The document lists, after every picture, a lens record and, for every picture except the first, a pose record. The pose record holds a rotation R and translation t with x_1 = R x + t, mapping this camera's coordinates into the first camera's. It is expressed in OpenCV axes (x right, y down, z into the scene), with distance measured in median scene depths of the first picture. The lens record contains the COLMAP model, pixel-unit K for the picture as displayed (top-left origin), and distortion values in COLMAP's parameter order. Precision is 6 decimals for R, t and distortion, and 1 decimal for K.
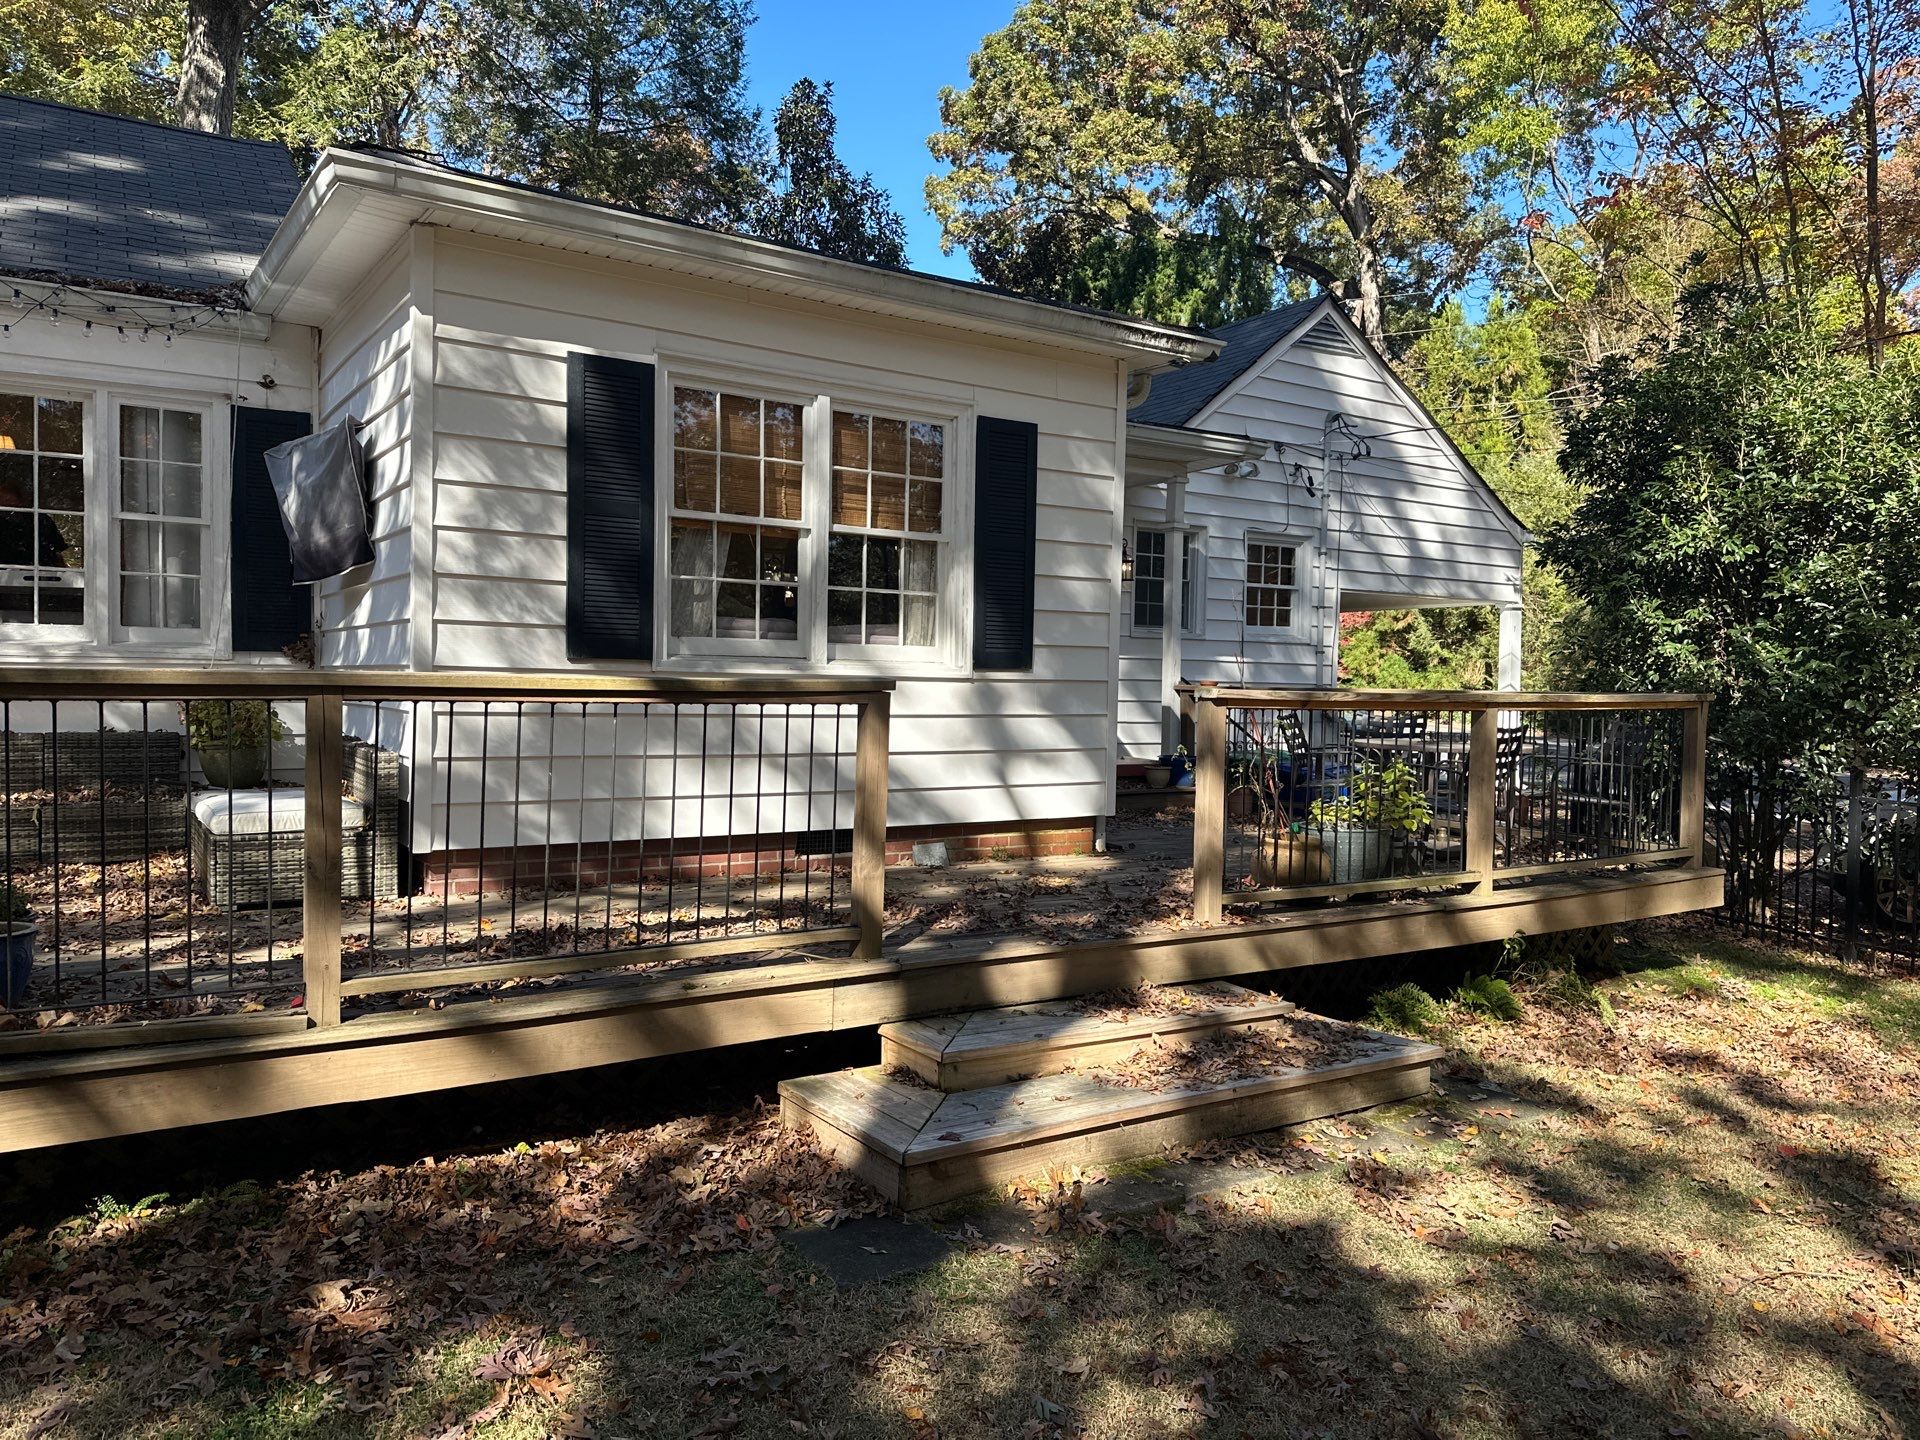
lens RADIAL K [[1434.6, 0, 944.6], [0, 1434.6, 716.5], [0, 0, 1]] dist [0.043671, -0.046100]
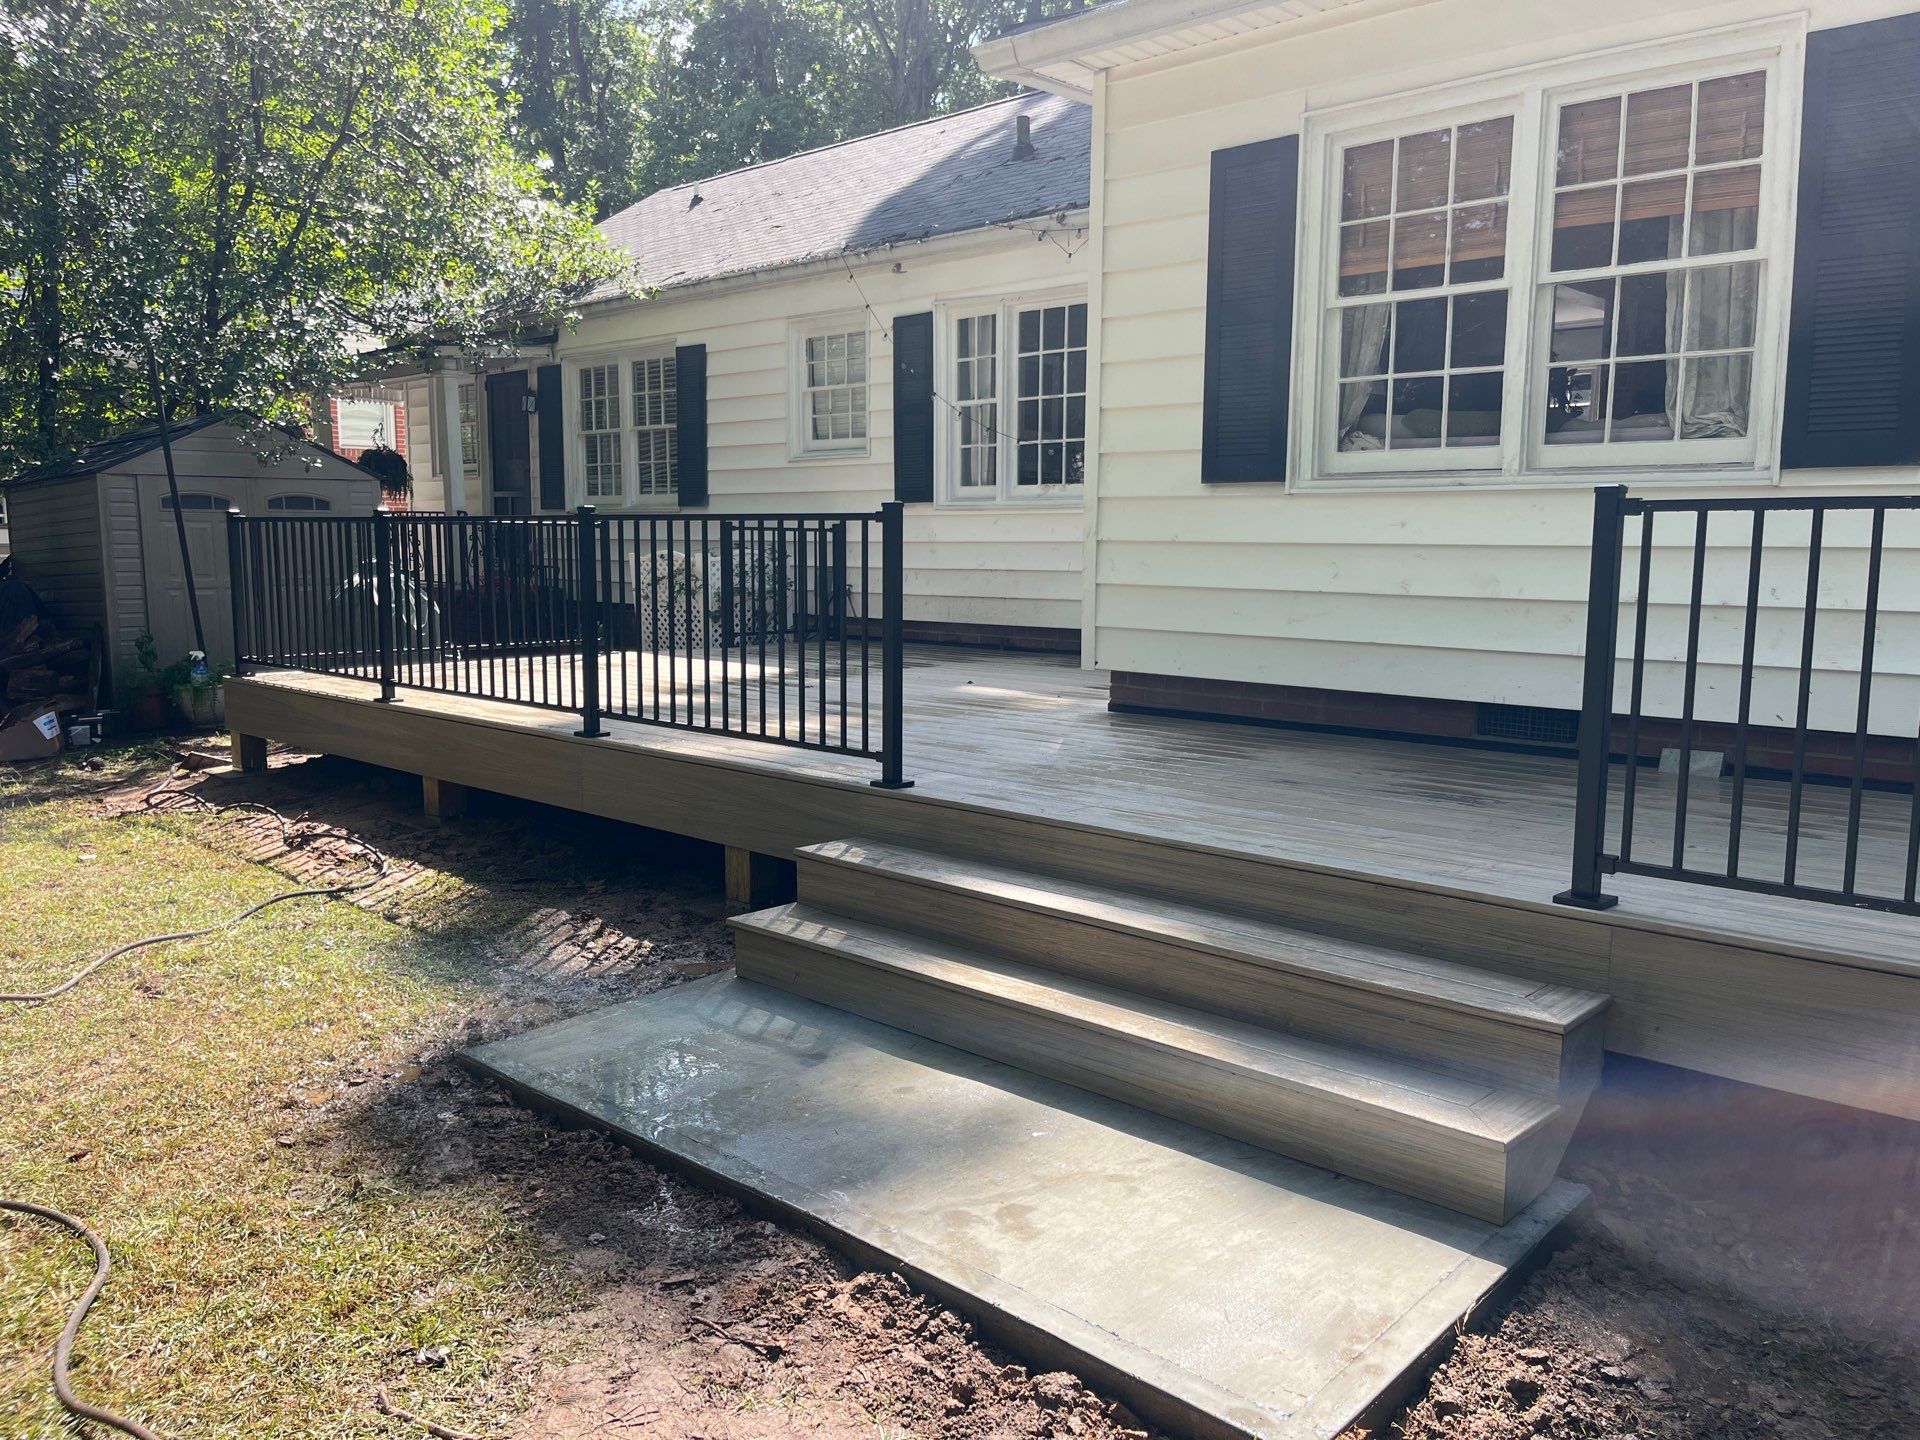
lens RADIAL K [[1434.6, 0, 960.4], [0, 1434.6, 738.4], [0, 0, 1]] dist [0.043671, -0.046100]
pose [[0.235814, 0.120335, -0.964319, 0.557683], [-0.020856, 0.992702, 0.118777, 0.015169], [0.971574, -0.007898, 0.236602, 0.527727]]
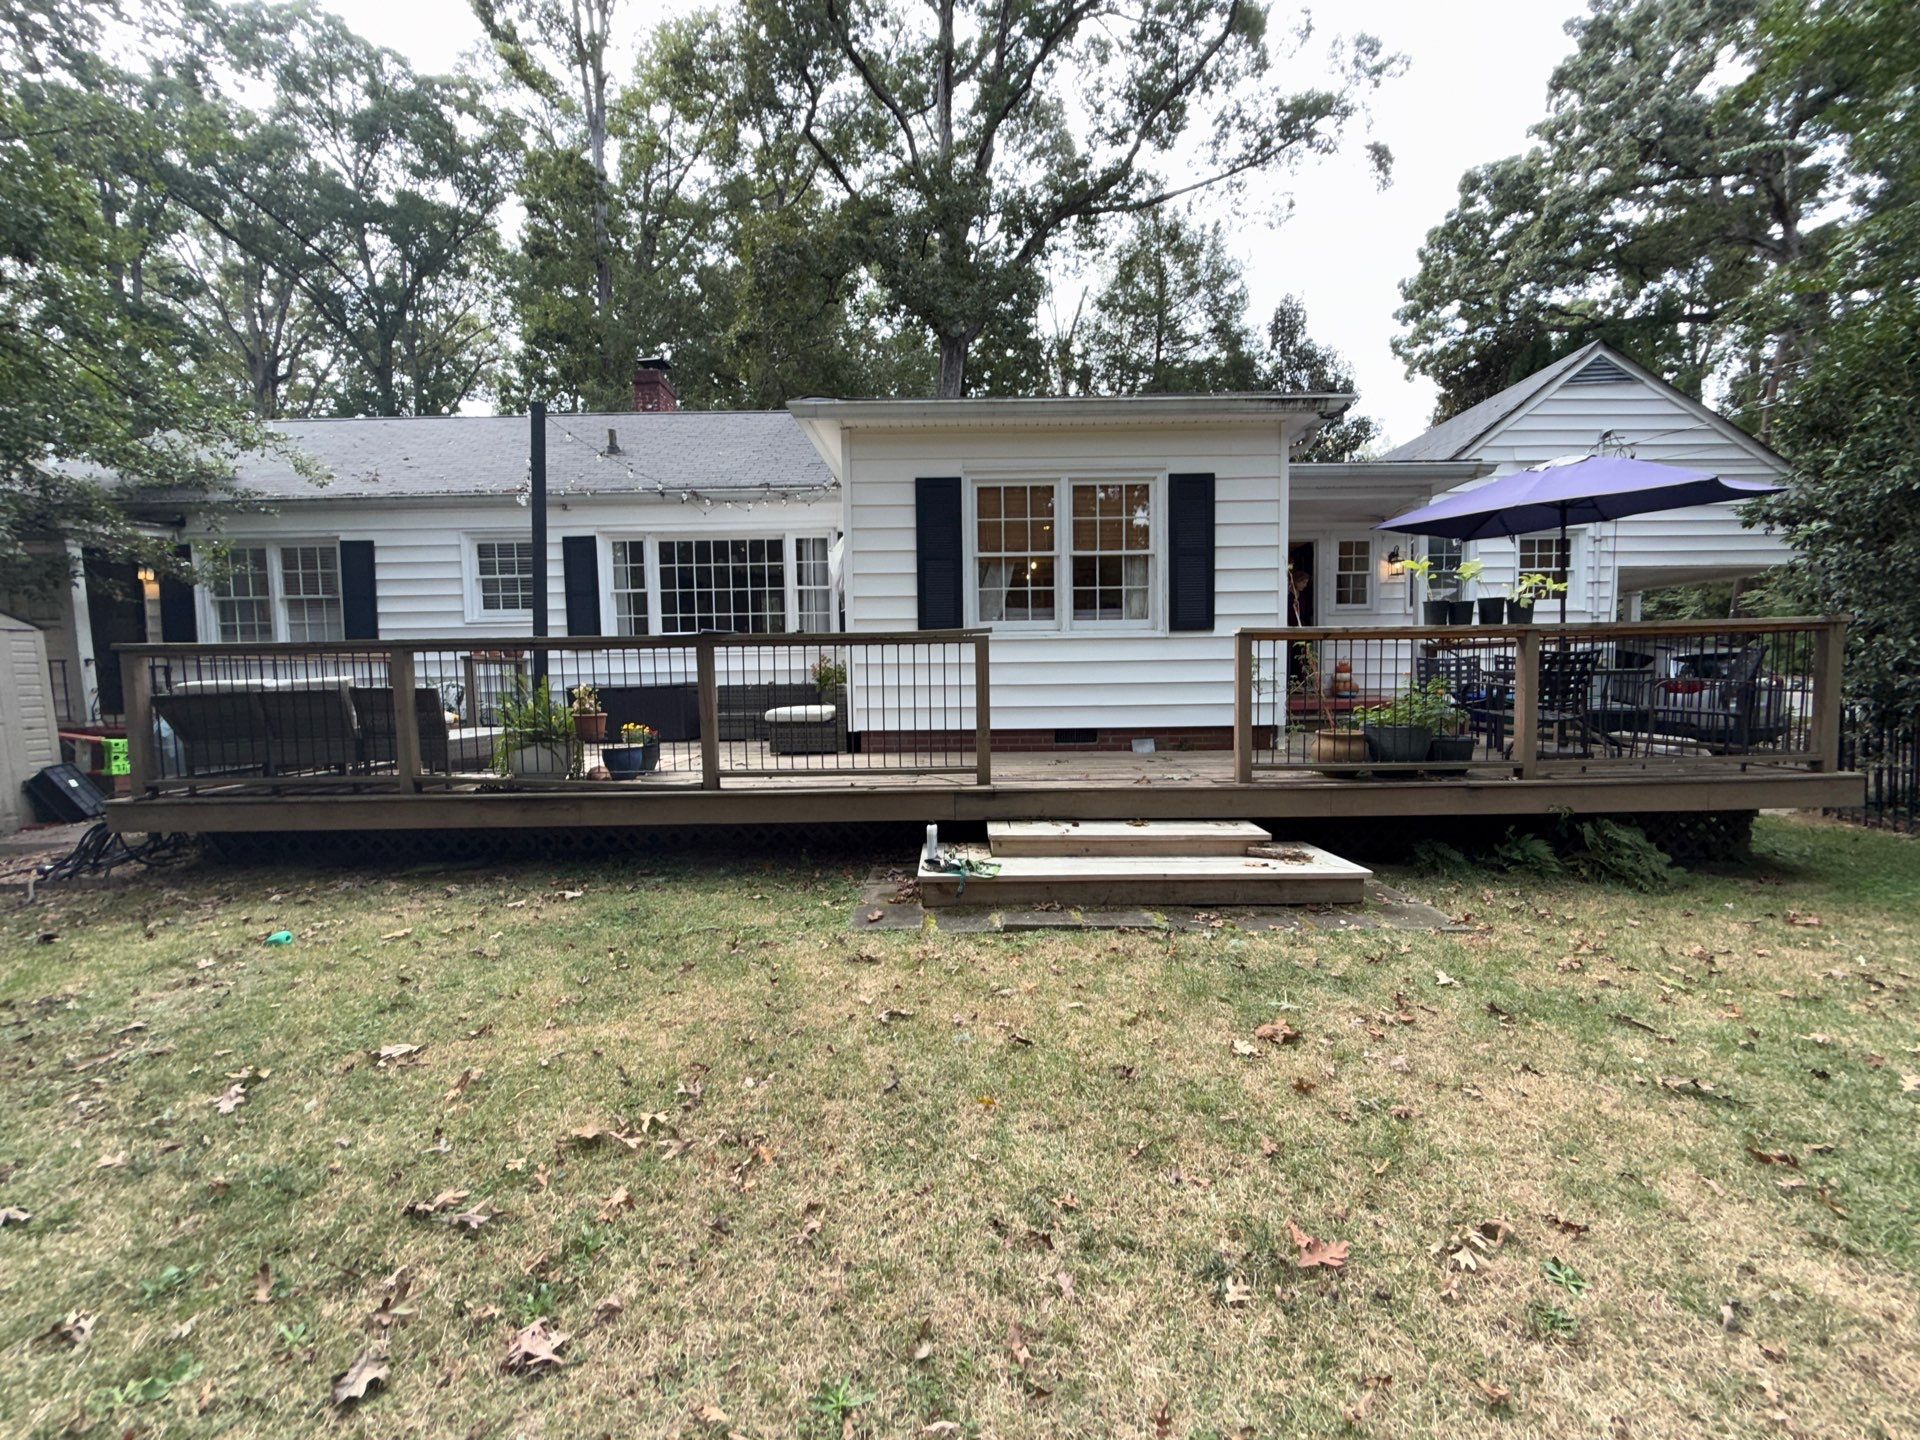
lens RADIAL K [[775.0, 0, 943.8], [0, 775.0, 724.4], [0, 0, 1]] dist [-0.003936, 0.000279]
pose [[0.820404, 0.004972, -0.571762, 0.323039], [0.017994, 0.999242, 0.034509, 0.039595], [0.571501, -0.038599, 0.819693, 0.127021]]
